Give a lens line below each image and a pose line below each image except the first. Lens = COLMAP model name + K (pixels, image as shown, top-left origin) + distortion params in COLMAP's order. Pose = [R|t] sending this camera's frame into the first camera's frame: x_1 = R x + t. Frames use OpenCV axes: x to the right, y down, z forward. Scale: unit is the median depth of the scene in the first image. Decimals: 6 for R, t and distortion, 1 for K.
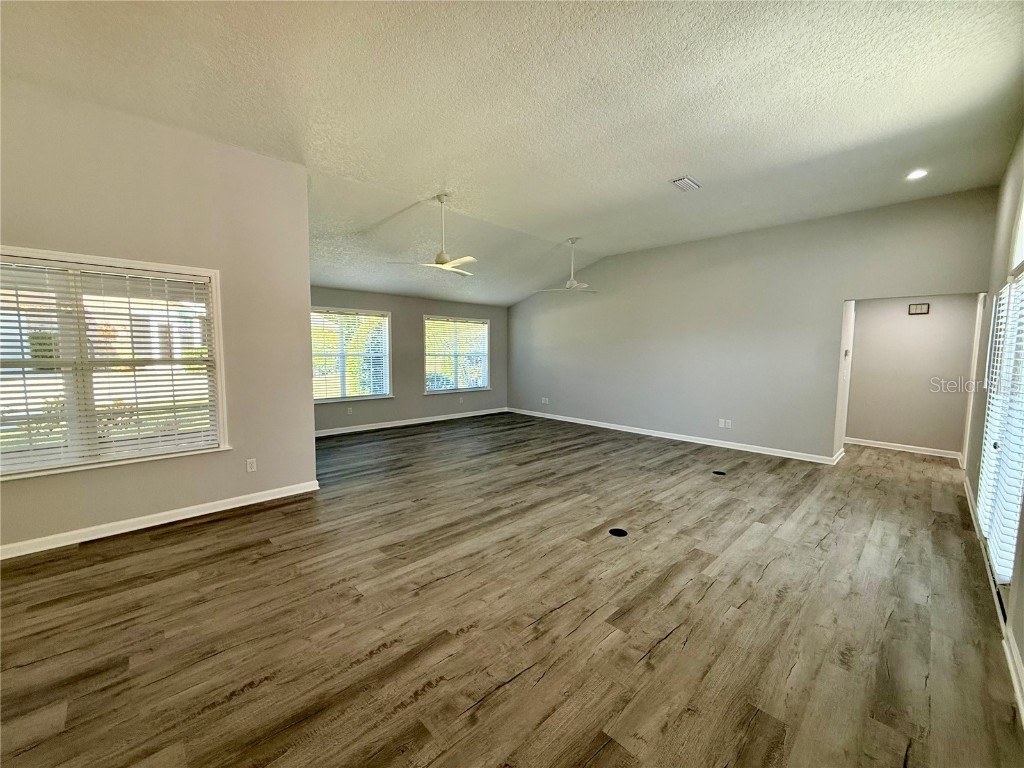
lens RADIAL K [[407.8, 0, 509.2], [0, 407.8, 385.3], [0, 0, 1]] dist [-0.000085, 0.000224]
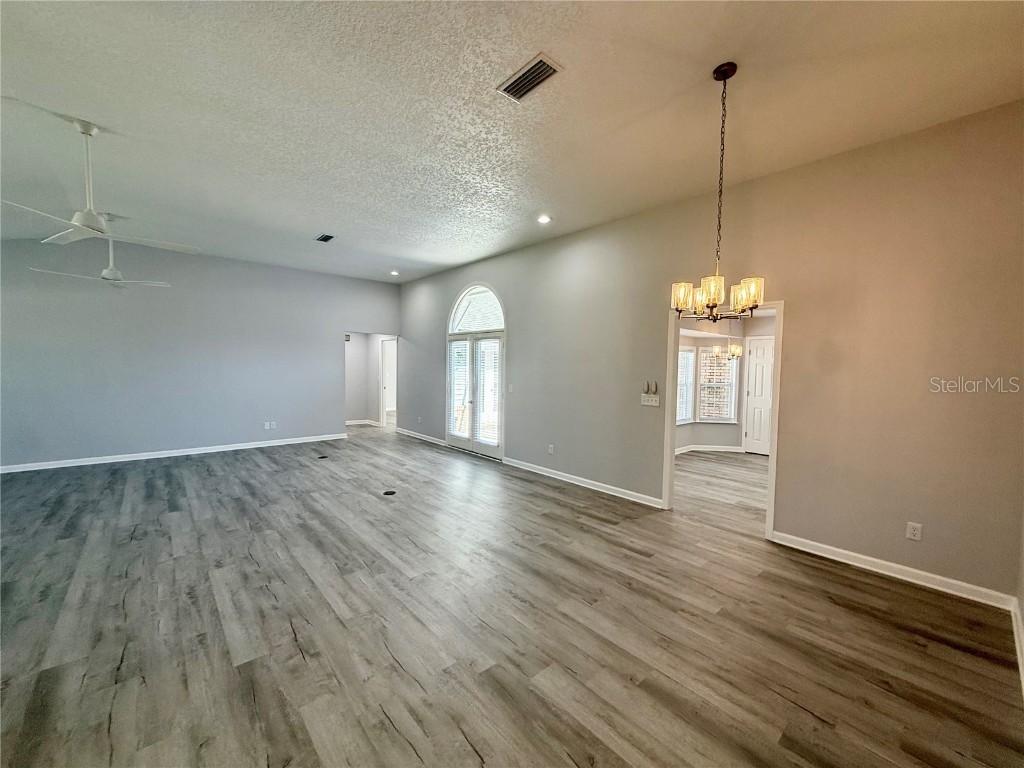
lens RADIAL K [[407.8, 0, 509.2], [0, 407.8, 385.3], [0, 0, 1]] dist [-0.000085, 0.000224]
pose [[0.047628, -0.056086, 0.997289, -1.022117], [0.070109, 0.996148, 0.052674, -0.057722], [-0.996402, 0.067410, 0.051377, 0.437935]]
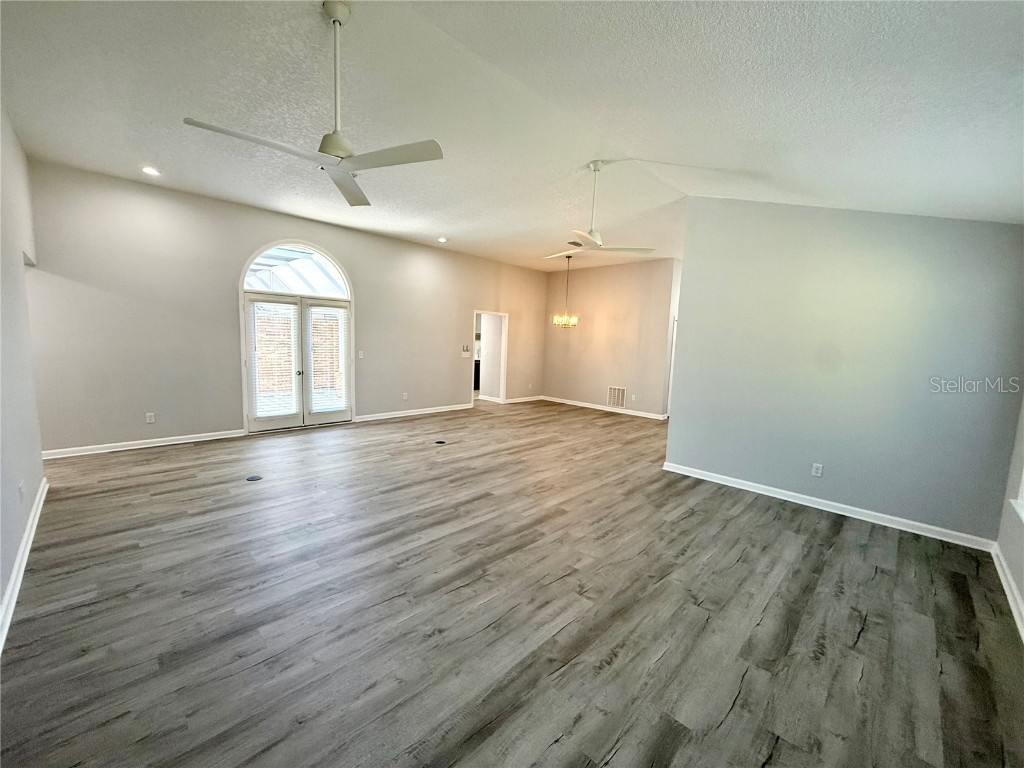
lens RADIAL K [[407.8, 0, 509.2], [0, 407.8, 385.3], [0, 0, 1]] dist [-0.000085, 0.000224]
pose [[-0.998721, -0.043951, -0.025008, 0.020778], [-0.048057, 0.978839, 0.198911, -0.230730], [0.015737, 0.199858, -0.979698, 2.459983]]
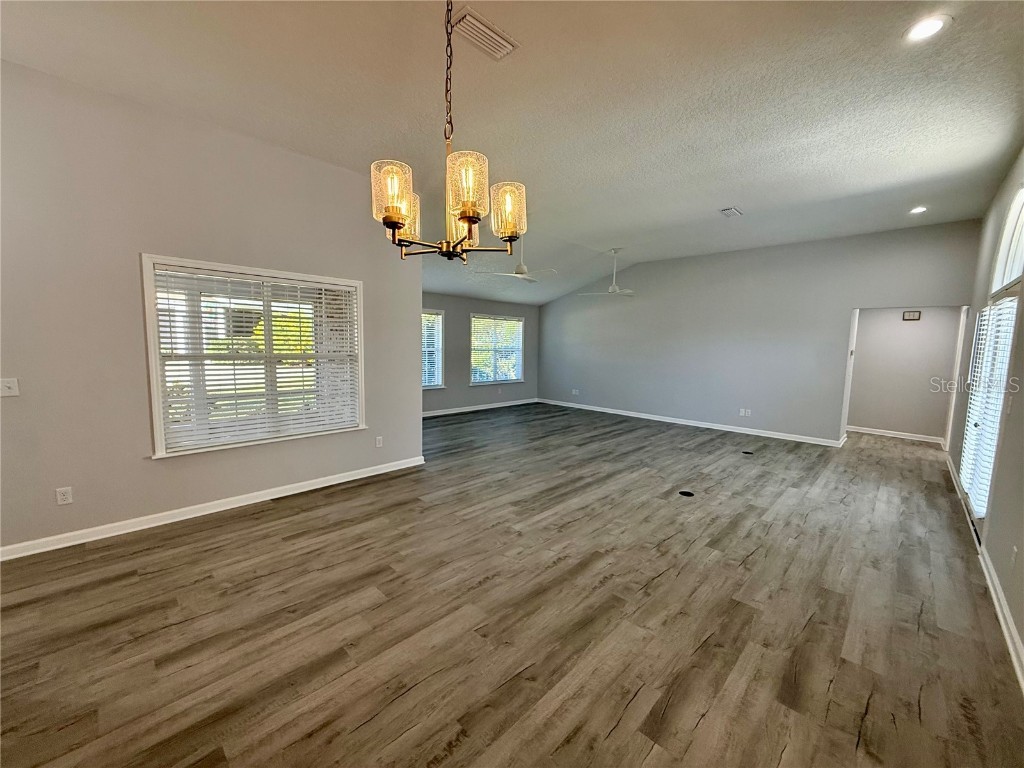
lens RADIAL K [[407.8, 0, 509.2], [0, 407.8, 385.3], [0, 0, 1]] dist [-0.000085, 0.000224]
pose [[0.999581, 0.008361, 0.027710, -0.296046], [-0.008867, 0.999795, 0.018211, 0.002753], [-0.027552, -0.018450, 0.999450, -0.231123]]
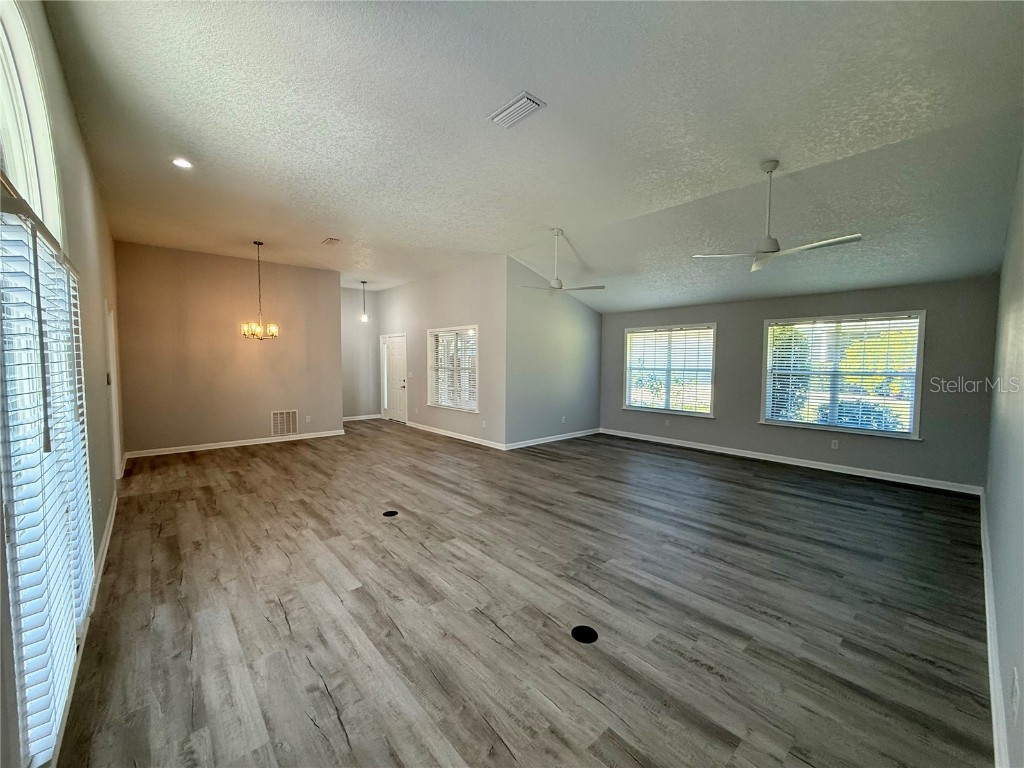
lens RADIAL K [[407.8, 0, 509.2], [0, 407.8, 385.3], [0, 0, 1]] dist [-0.000085, 0.000224]
pose [[-0.046873, 0.052123, -0.997540, 1.305733], [-0.092691, 0.994102, 0.056298, -0.106181], [0.994591, 0.095102, -0.041765, 1.240602]]
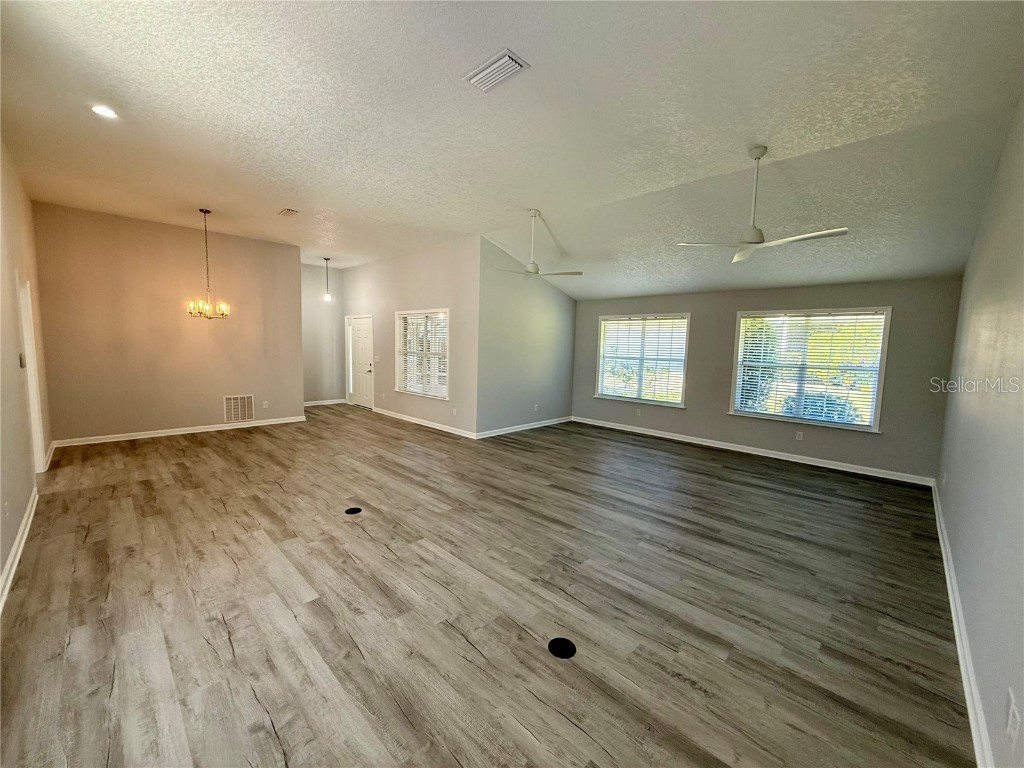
lens RADIAL K [[407.8, 0, 509.2], [0, 407.8, 385.3], [0, 0, 1]] dist [-0.000085, 0.000224]
pose [[0.025068, 0.092501, -0.995397, 1.244584], [-0.112743, 0.989619, 0.089125, -0.119492], [0.993308, 0.109990, 0.035237, 1.228234]]
